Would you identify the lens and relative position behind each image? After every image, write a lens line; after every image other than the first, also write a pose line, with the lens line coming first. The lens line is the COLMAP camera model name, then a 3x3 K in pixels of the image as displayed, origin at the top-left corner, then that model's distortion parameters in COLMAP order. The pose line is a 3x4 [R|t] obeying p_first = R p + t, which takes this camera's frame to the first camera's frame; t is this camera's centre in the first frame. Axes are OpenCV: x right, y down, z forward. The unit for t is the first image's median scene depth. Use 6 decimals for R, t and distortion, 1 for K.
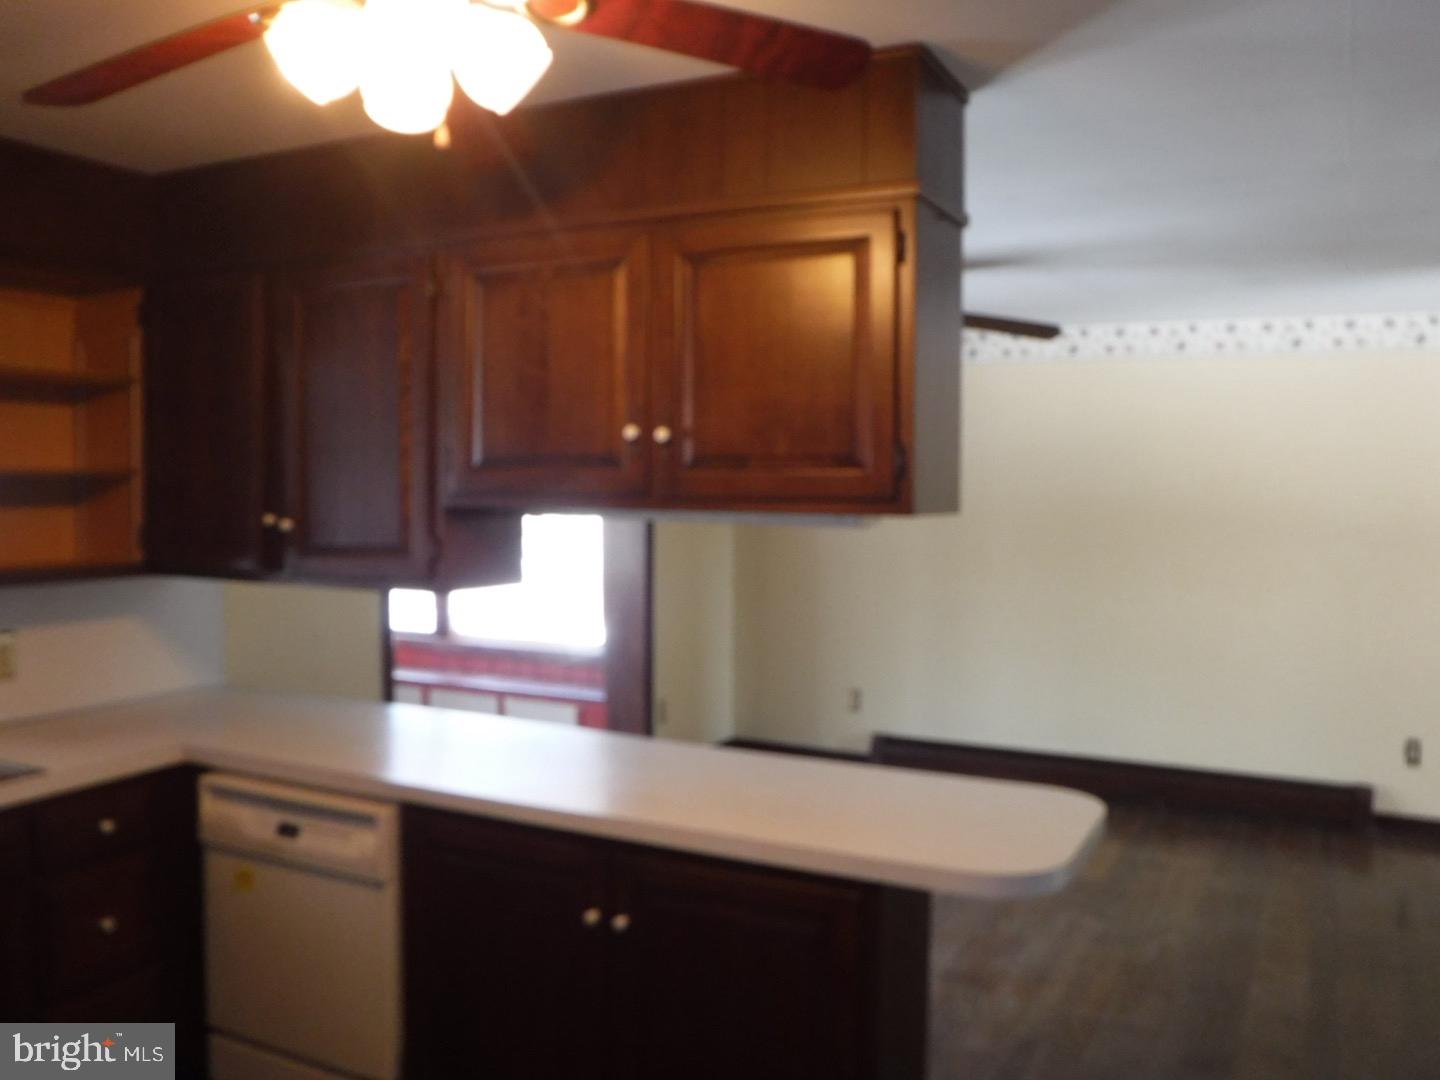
lens RADIAL K [[1229.4, 0, 720.0], [0, 1229.4, 540.0], [0, 0, 1]] dist [-0.095716, 0.065273]
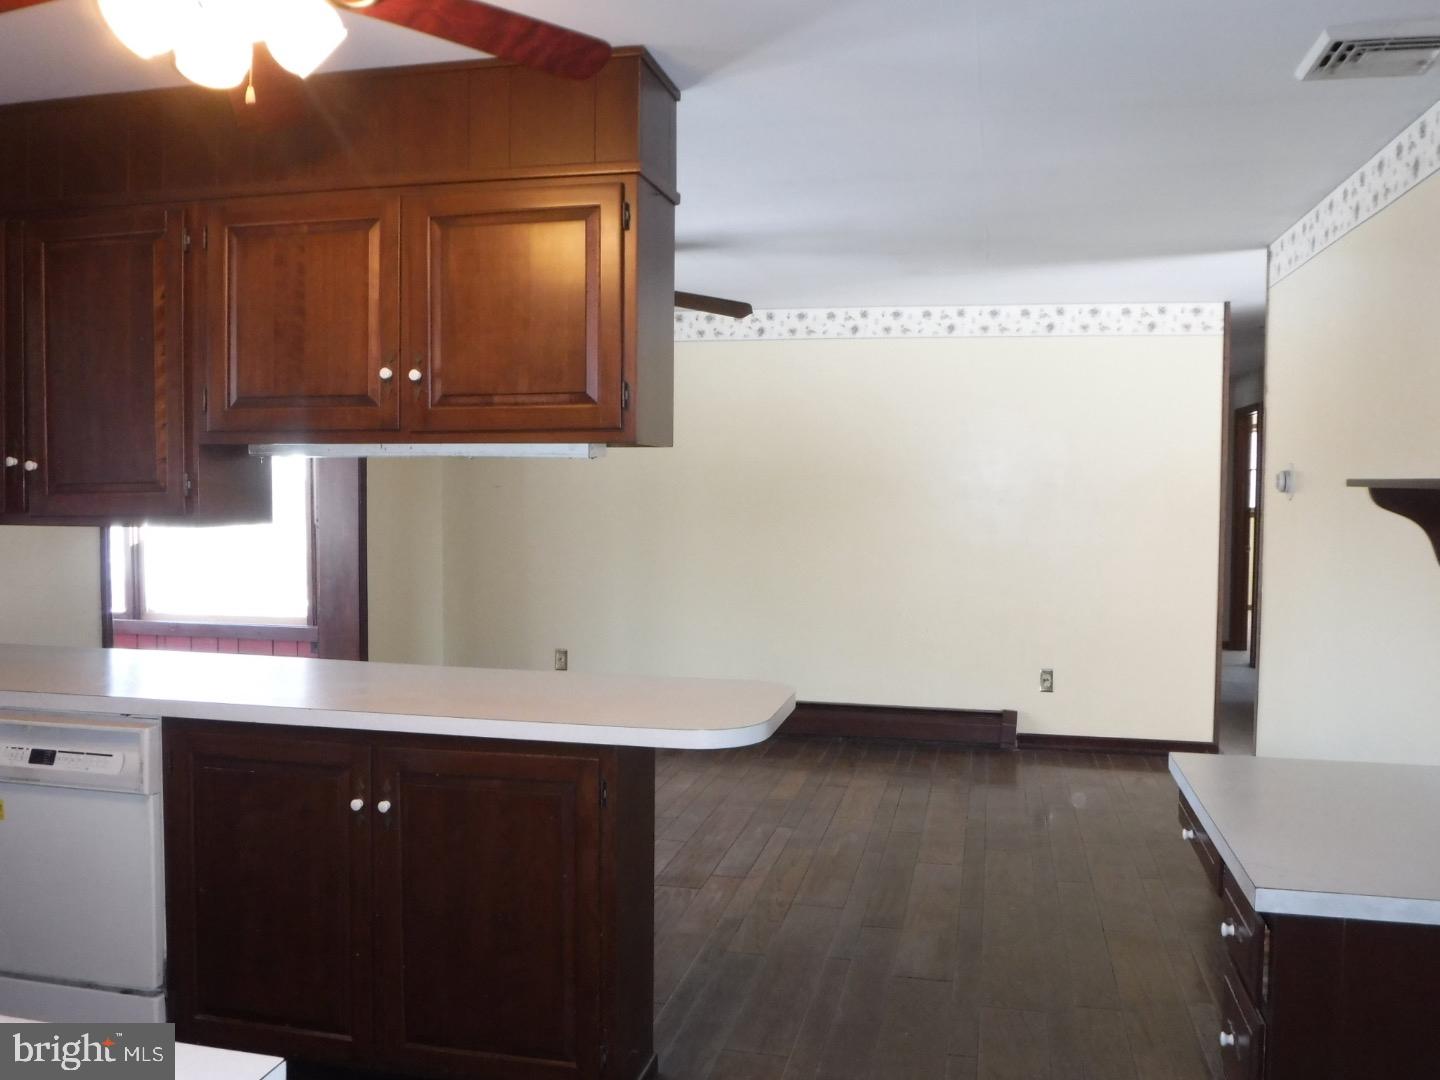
lens RADIAL K [[1229.4, 0, 720.0], [0, 1229.4, 540.0], [0, 0, 1]] dist [-0.095716, 0.065273]
pose [[0.968780, -0.010234, 0.247709, -0.052689], [0.009340, 0.999945, 0.004781, 0.061365], [-0.247745, -0.002318, 0.968823, -0.153532]]
